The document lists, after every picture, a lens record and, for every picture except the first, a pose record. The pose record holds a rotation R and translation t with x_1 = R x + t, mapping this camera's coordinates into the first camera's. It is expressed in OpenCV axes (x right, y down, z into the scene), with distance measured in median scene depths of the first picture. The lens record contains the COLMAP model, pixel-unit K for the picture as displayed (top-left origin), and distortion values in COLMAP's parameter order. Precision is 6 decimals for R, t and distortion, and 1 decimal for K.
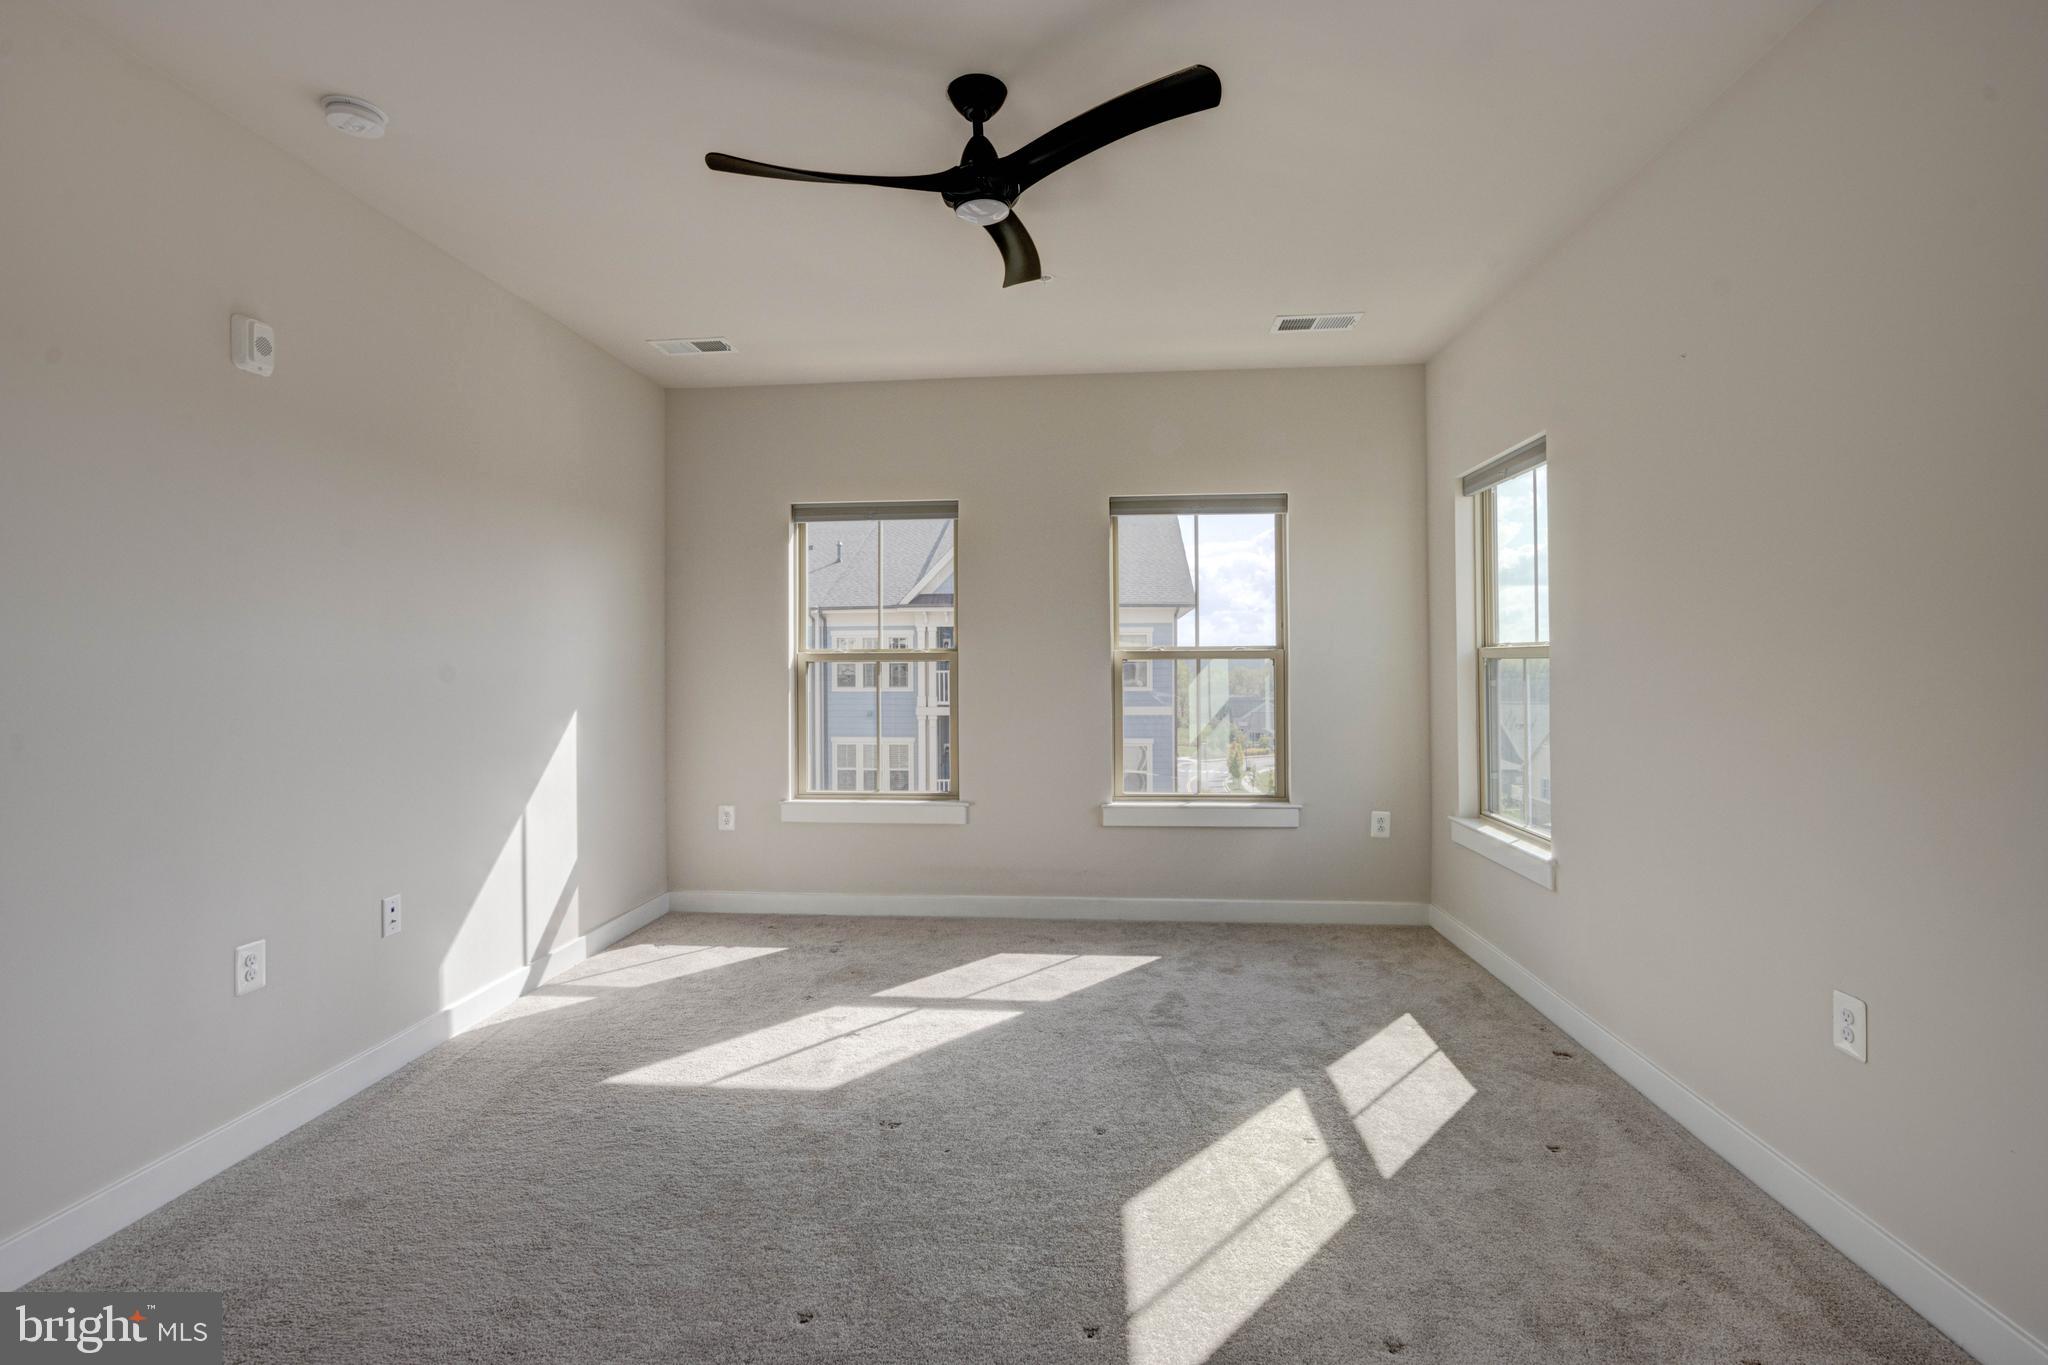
lens RADIAL K [[953.5, 0, 1021.2], [0, 953.5, 655.9], [0, 0, 1]] dist [-0.020090, 0.004700]
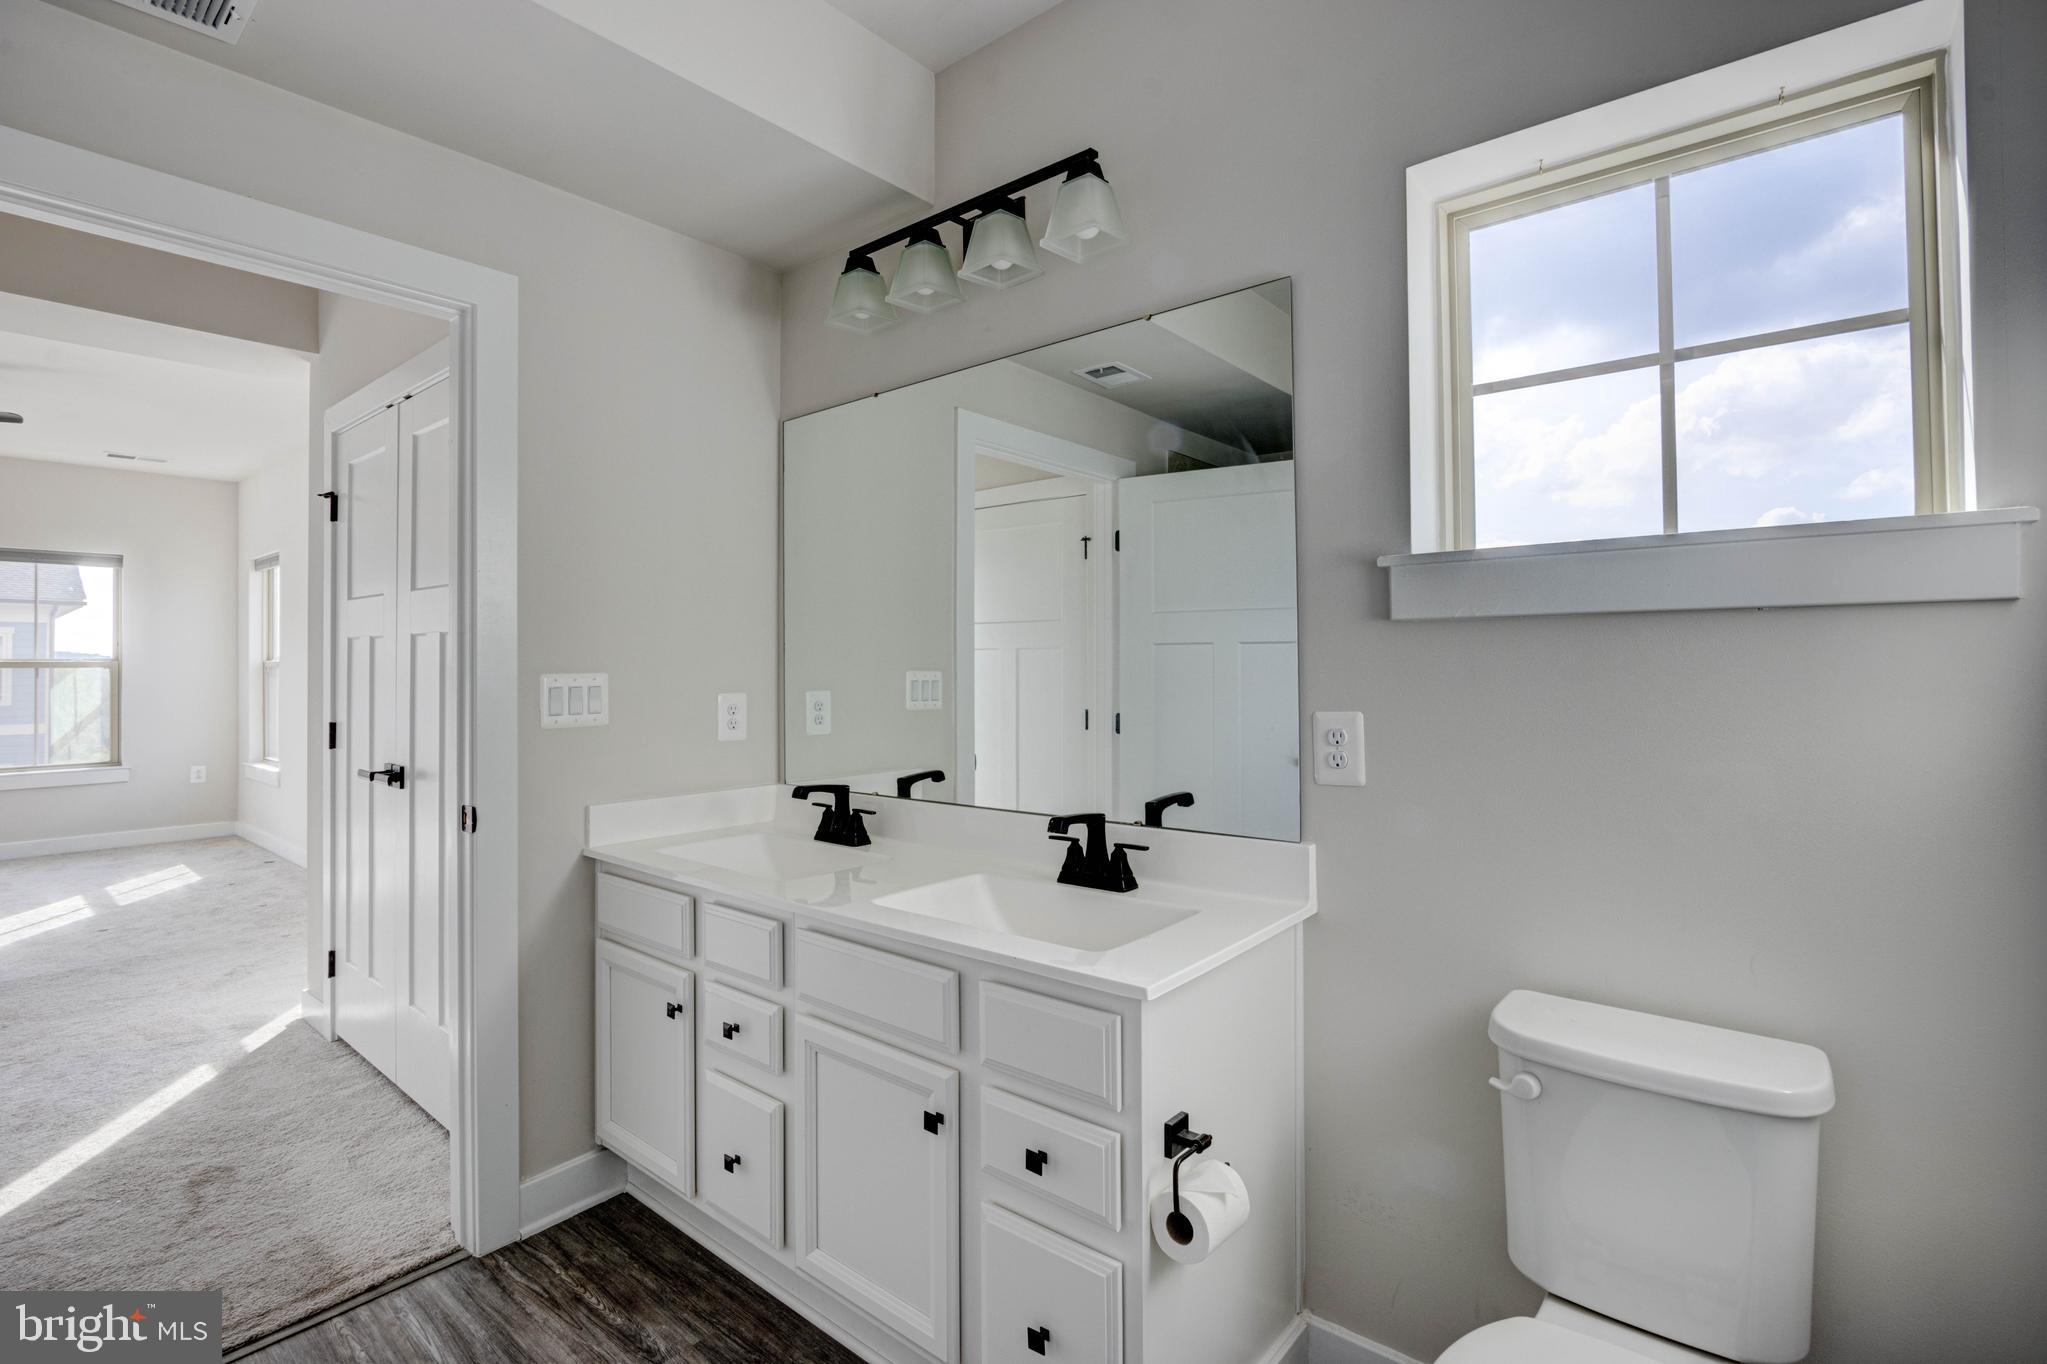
lens RADIAL K [[953.1, 0, 1020.7], [0, 953.1, 655.4], [0, 0, 1]] dist [-0.020090, 0.004700]
pose [[0.580184, 0.009936, 0.814425, -0.096605], [-0.004858, 0.999950, -0.008738, -0.010177], [-0.814471, 0.001113, 0.580203, -0.987261]]
